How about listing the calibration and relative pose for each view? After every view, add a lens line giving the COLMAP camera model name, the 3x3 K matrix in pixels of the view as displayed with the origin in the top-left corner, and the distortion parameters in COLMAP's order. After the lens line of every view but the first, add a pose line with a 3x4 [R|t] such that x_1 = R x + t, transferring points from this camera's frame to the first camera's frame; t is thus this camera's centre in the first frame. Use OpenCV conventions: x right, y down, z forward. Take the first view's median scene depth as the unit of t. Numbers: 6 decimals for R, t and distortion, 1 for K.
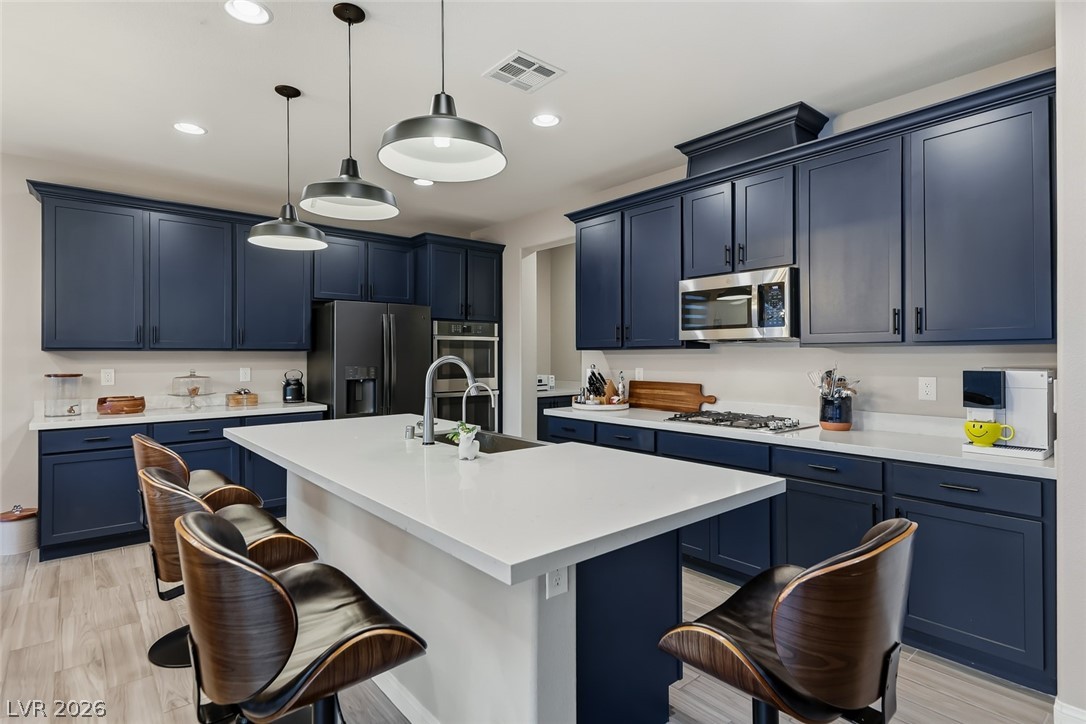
lens RADIAL K [[542.8, 0, 543.1], [0, 542.8, 354.9], [0, 0, 1]] dist [0.002986, 0.000075]
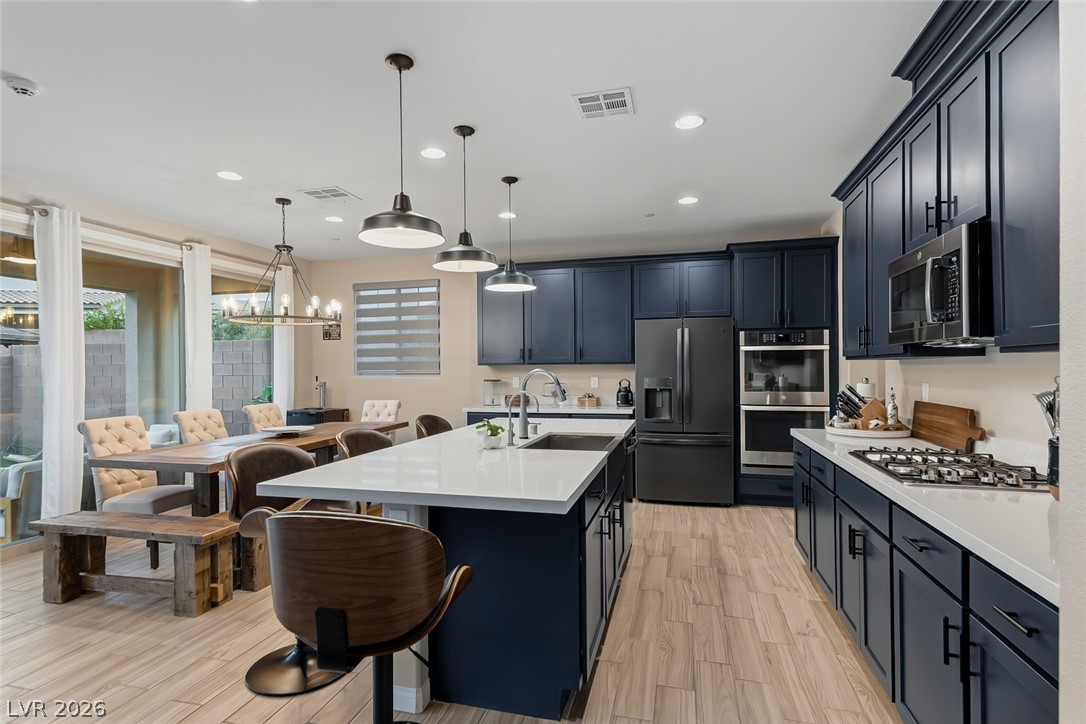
lens RADIAL K [[547.2, 0, 540.6], [0, 547.2, 368.5], [0, 0, 1]] dist [0.002624, 0.000444]
pose [[0.568958, -0.001945, -0.822364, 0.486463], [0.007696, 0.999966, 0.002959, -0.001980], [0.822331, -0.008012, 0.568954, 0.167581]]
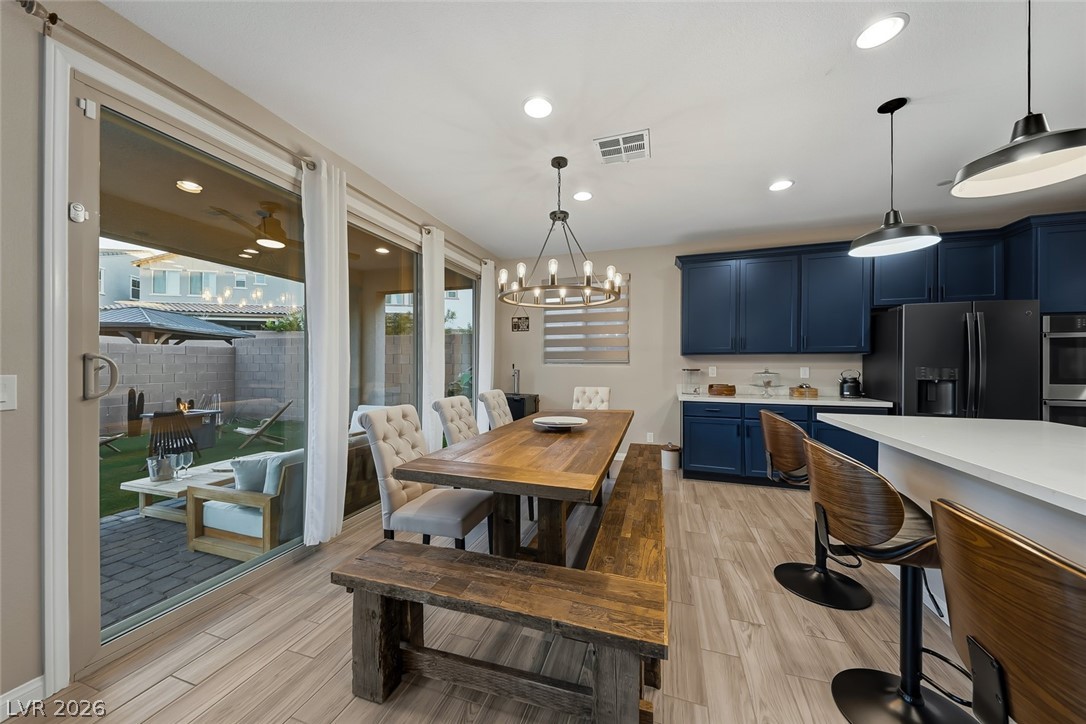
lens RADIAL K [[380.3, 0, 543.3], [0, 380.3, 363.9], [0, 0, 1]] dist [0.014316, -0.004697]
pose [[0.510039, 0.005556, -0.860133, -0.097493], [-0.001925, 0.999984, 0.005318, 0.013237], [0.860149, -0.001057, 0.510041, 0.013869]]
